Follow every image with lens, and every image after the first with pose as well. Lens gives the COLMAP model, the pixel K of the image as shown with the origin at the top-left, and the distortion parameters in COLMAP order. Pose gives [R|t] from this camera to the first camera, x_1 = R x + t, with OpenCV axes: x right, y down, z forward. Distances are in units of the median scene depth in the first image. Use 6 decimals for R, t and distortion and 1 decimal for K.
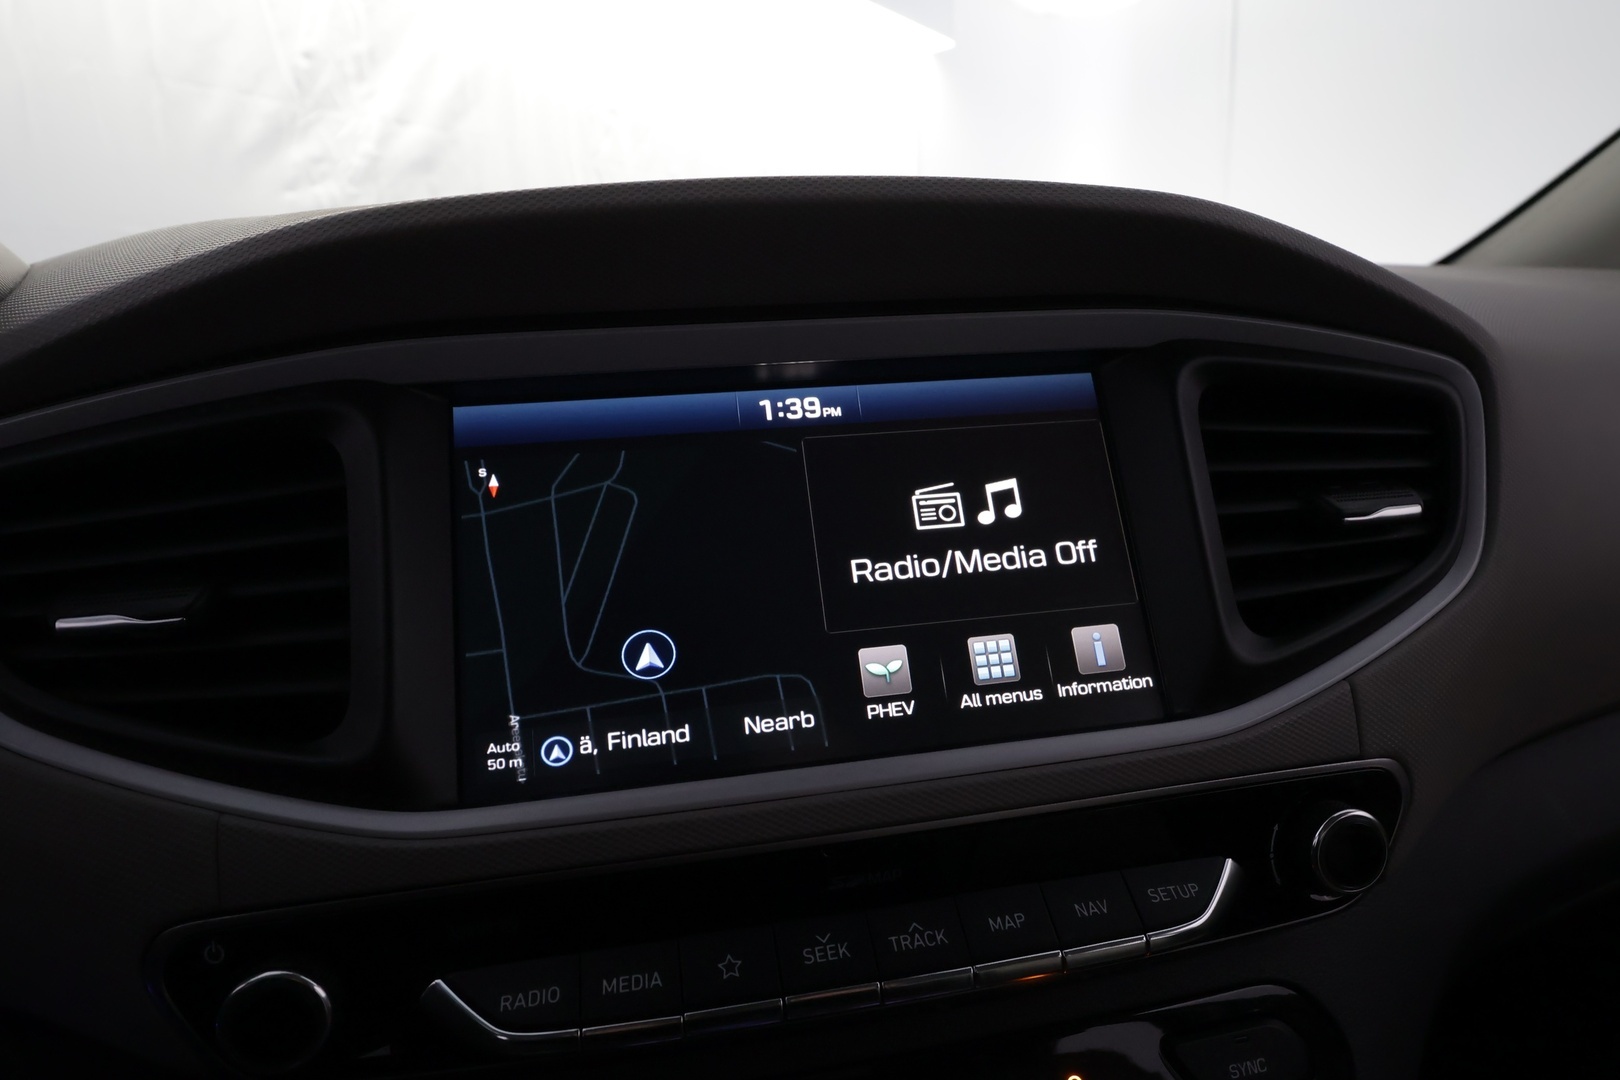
lens RADIAL K [[933.2, 0, 814.0], [0, 933.2, 534.6], [0, 0, 1]] dist [0.004018, -0.000798]
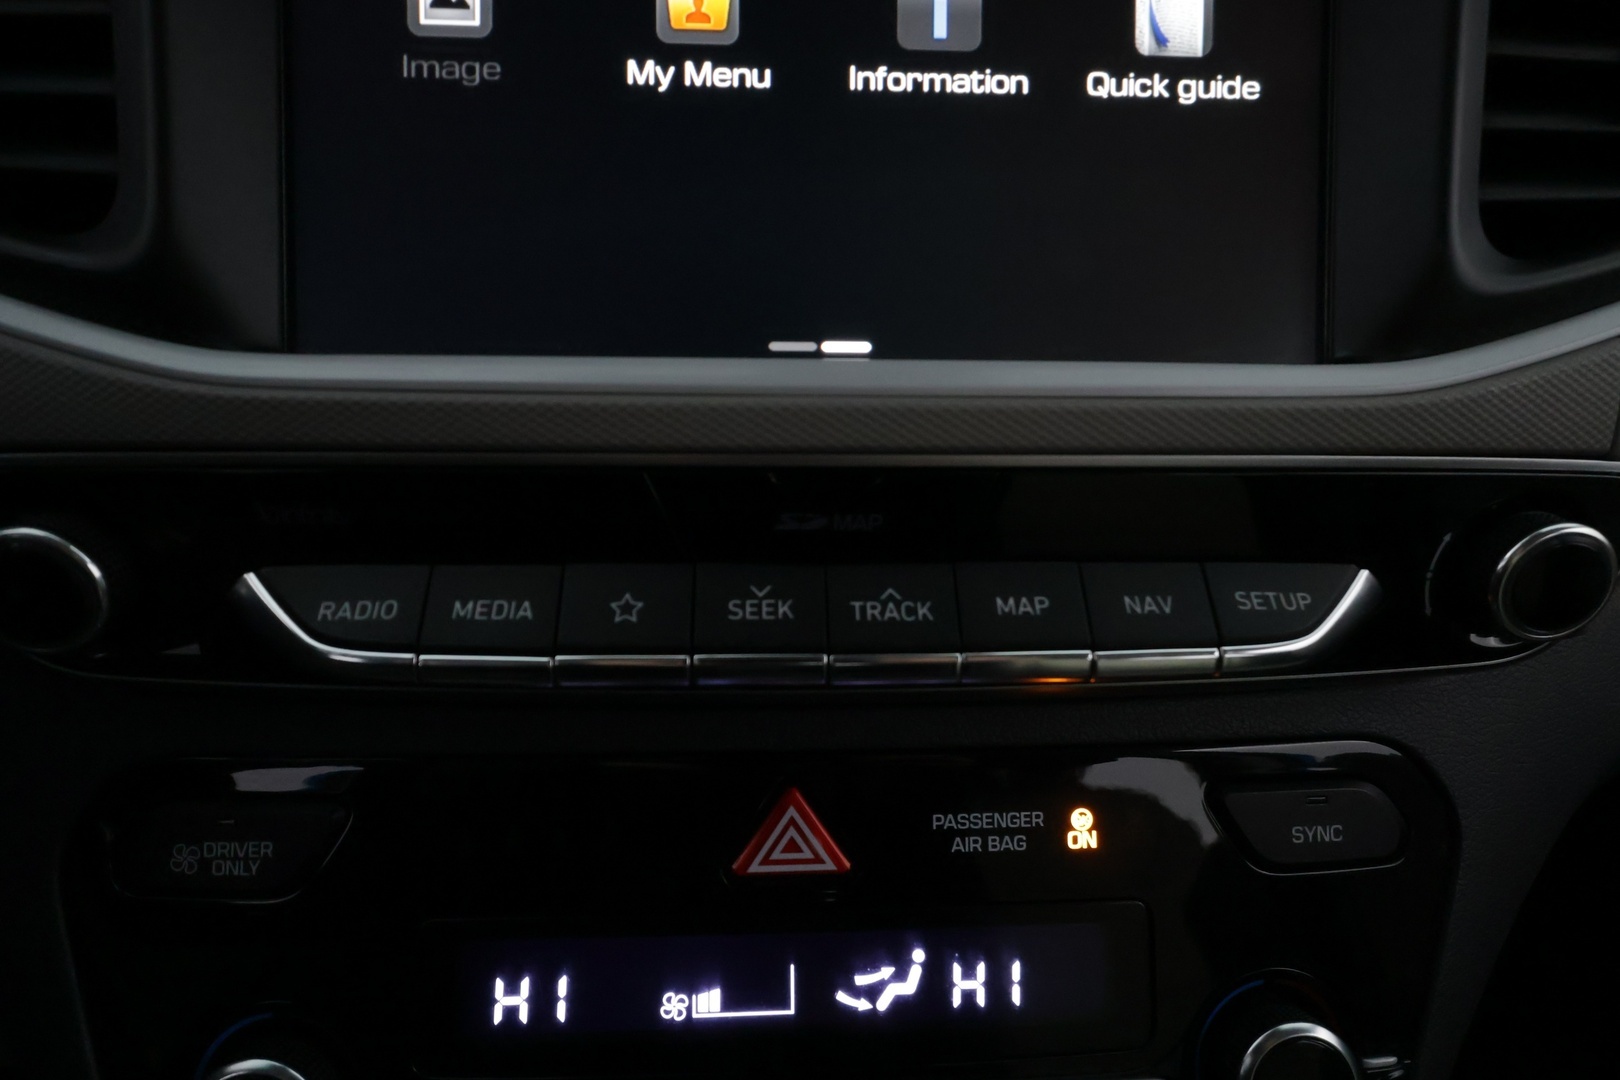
lens RADIAL K [[933.2, 0, 814.0], [0, 933.2, 534.6], [0, 0, 1]] dist [0.004018, -0.000798]
pose [[0.988118, 0.123983, -0.090838, 0.110058], [-0.093758, 0.954541, 0.282951, 0.181216], [0.121789, -0.271072, 0.954823, 0.325511]]
